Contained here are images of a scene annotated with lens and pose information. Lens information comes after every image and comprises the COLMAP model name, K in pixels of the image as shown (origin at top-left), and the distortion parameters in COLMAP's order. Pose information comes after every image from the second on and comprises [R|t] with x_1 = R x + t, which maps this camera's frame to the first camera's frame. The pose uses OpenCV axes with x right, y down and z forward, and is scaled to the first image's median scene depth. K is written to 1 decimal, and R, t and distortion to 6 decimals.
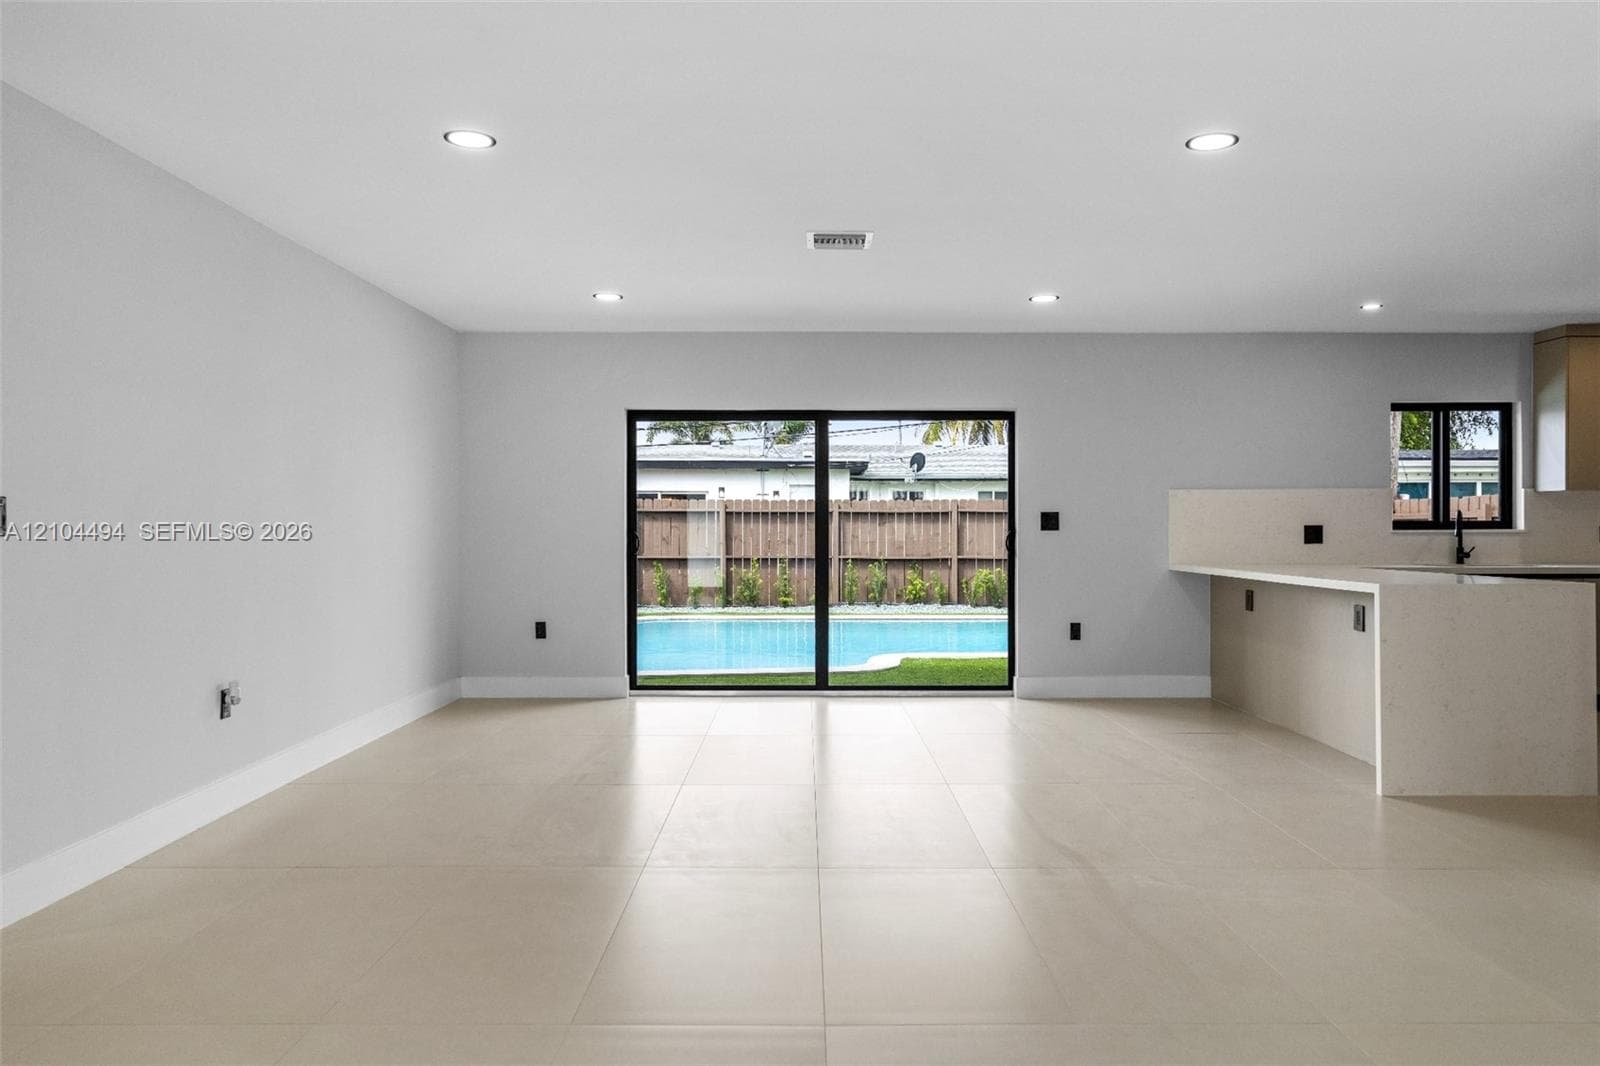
lens RADIAL K [[1087.9, 0, 788.0], [0, 1087.9, 527.8], [0, 0, 1]] dist [0.001945, 0.003247]
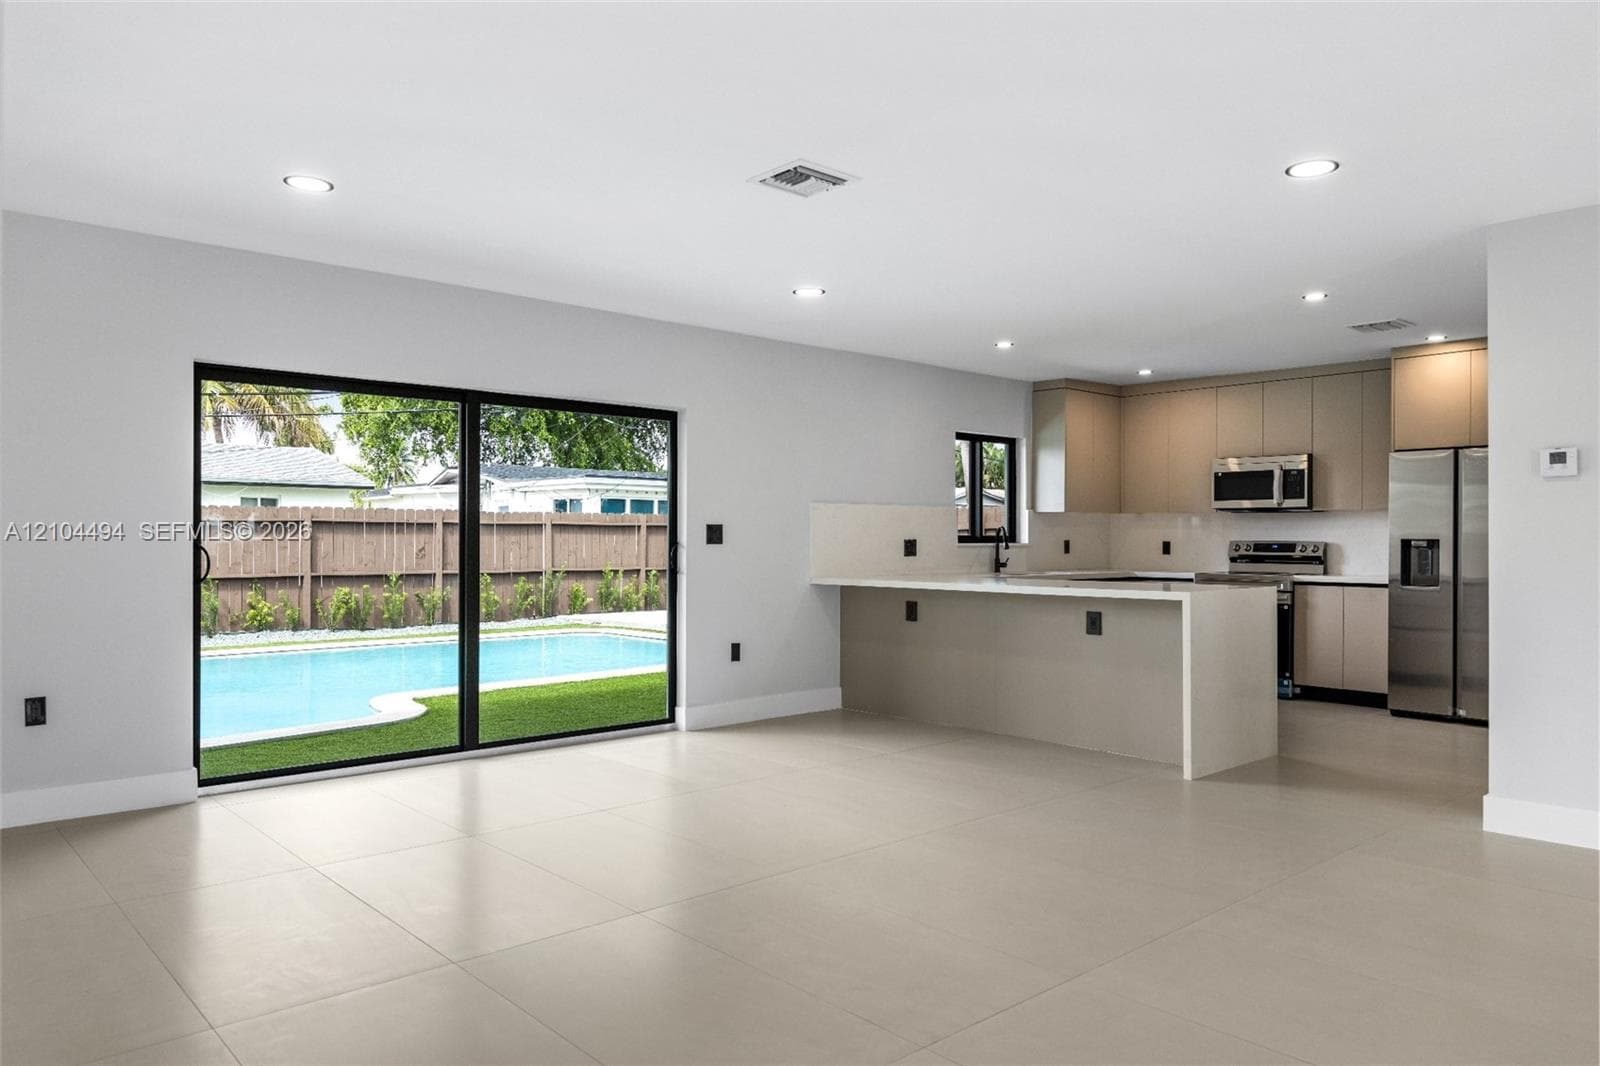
lens RADIAL K [[1087.9, 0, 806.4], [0, 1087.9, 533.4], [0, 0, 1]] dist [0.001945, 0.003247]
pose [[0.736030, 0.005853, 0.676924, -0.320825], [-0.002173, 0.999978, -0.006284, -0.001139], [-0.676946, 0.003154, 0.736026, 0.267285]]
